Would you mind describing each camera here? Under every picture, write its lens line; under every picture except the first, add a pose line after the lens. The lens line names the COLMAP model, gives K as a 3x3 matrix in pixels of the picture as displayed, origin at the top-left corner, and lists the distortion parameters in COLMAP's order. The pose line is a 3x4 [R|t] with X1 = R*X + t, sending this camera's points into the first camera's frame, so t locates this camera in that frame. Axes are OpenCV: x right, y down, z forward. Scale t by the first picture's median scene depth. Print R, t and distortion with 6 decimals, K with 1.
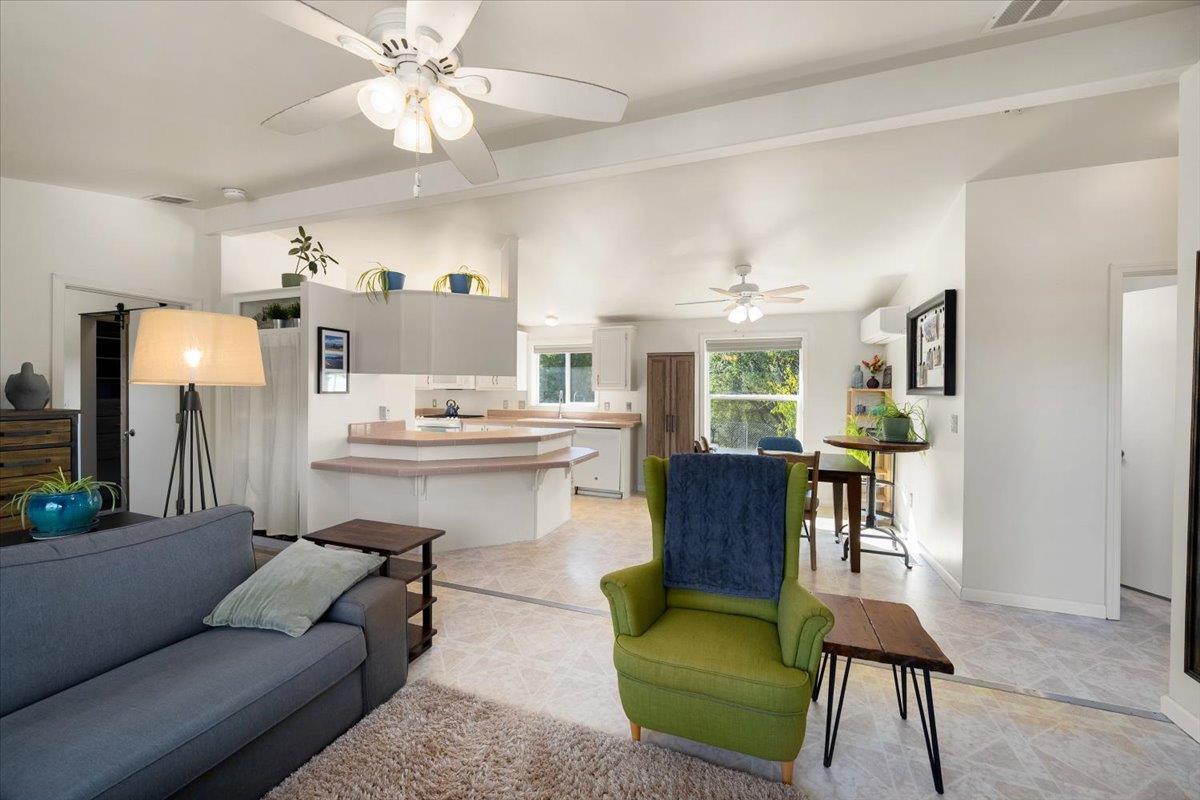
lens RADIAL K [[468.3, 0, 603.5], [0, 468.3, 394.9], [0, 0, 1]] dist [0.000956, 0.000148]
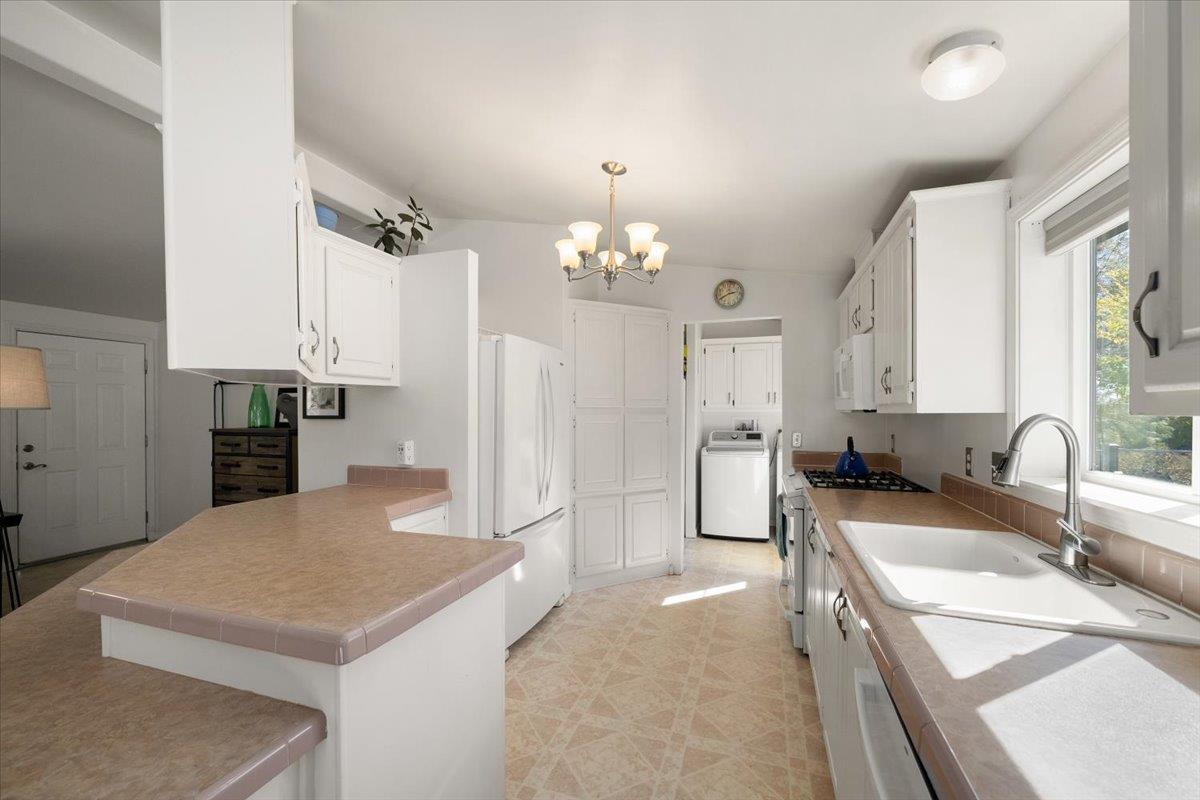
lens RADIAL K [[483.4, 0, 594.1], [0, 483.4, 410.6], [0, 0, 1]] dist [0.000634, 0.000019]
pose [[0.012655, -0.007152, -0.999894, 0.101572], [-0.007917, 0.999942, -0.007252, -0.008420], [0.999889, 0.008008, 0.012598, 0.913534]]
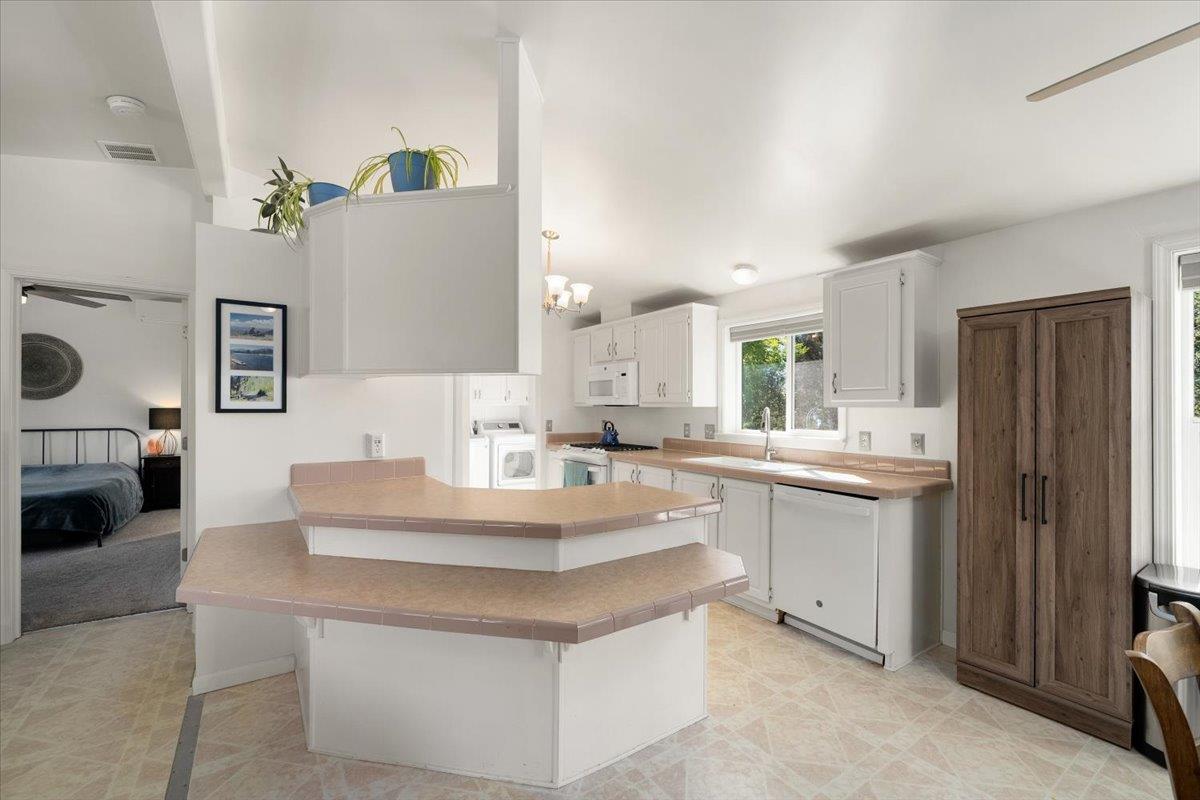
lens RADIAL K [[505.5, 0, 601.9], [0, 505.5, 405.8], [0, 0, 1]] dist [-0.002255, -0.000347]
pose [[0.813654, -0.003313, -0.581340, 0.096002], [-0.003965, 0.999929, -0.011248, -0.003839], [0.581336, 0.011457, 0.813583, 0.485098]]
